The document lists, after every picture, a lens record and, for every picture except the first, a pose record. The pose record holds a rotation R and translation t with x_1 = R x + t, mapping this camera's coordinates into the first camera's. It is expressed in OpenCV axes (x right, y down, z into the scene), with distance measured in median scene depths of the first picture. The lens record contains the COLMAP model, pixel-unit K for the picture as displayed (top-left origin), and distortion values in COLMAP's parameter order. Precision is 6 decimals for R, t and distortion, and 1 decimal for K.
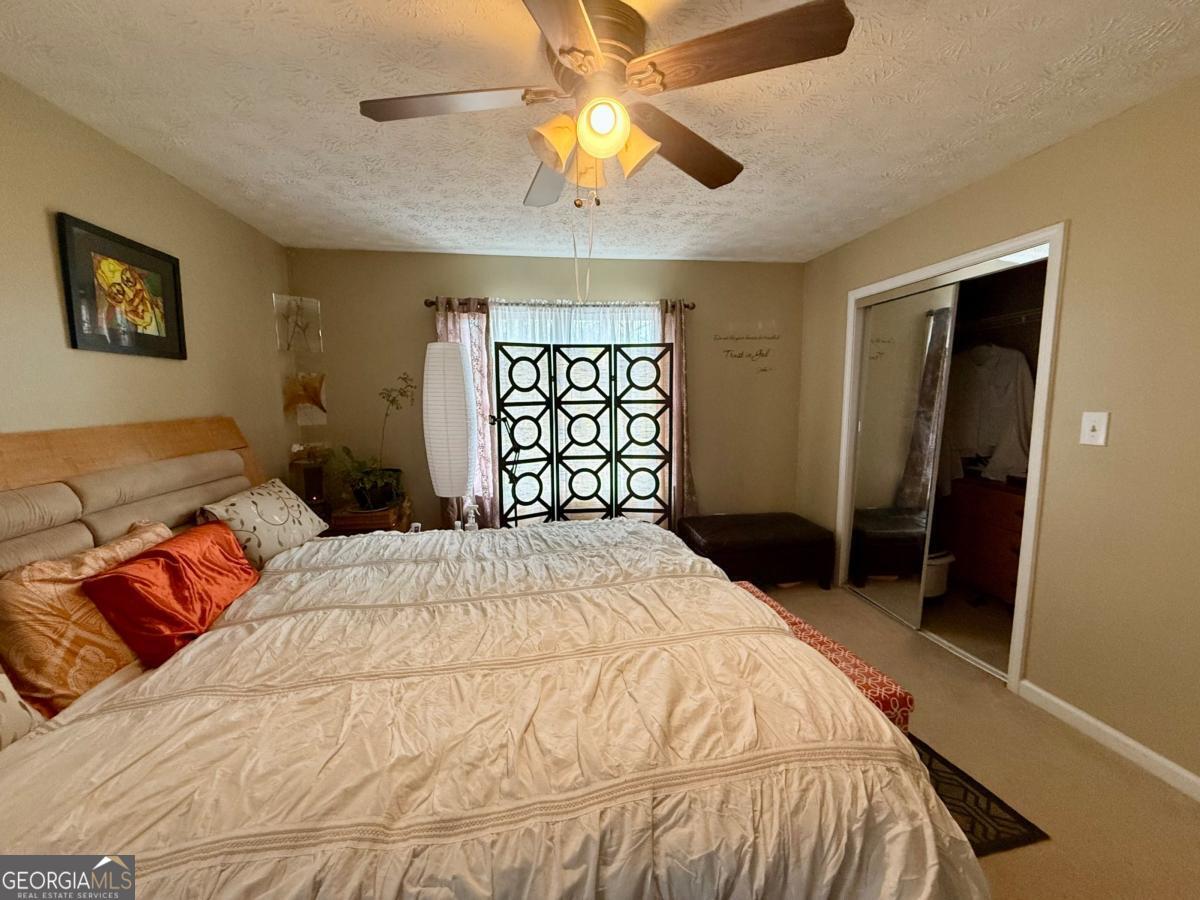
lens RADIAL K [[479.1, 0, 602.5], [0, 479.1, 447.2], [0, 0, 1]] dist [0.000300, -0.000398]
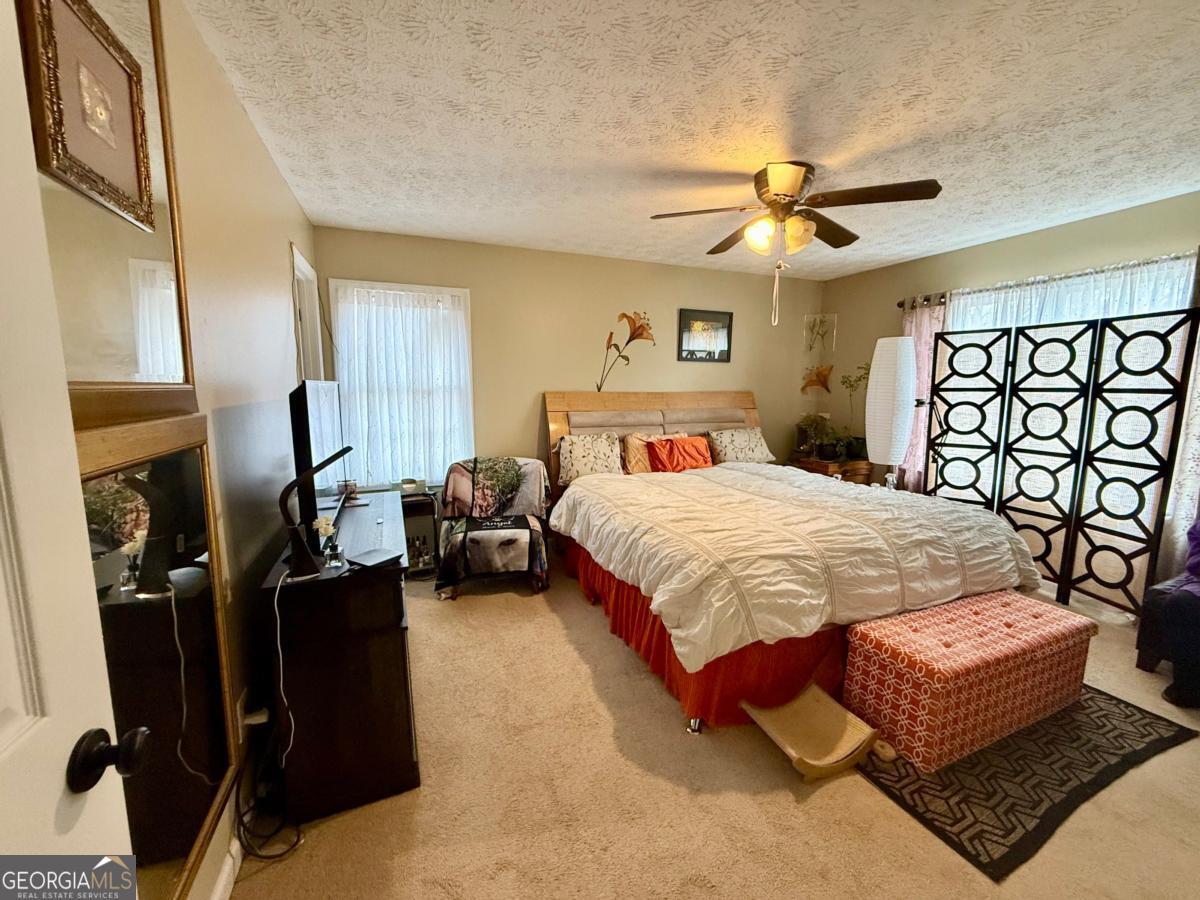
lens RADIAL K [[479.1, 0, 598.9], [0, 479.1, 446.8], [0, 0, 1]] dist [0.000300, -0.000398]
pose [[0.223822, 0.138438, -0.964748, 0.665765], [-0.111453, 0.987003, 0.115774, -0.001171], [0.968237, 0.081611, 0.236342, 0.006818]]
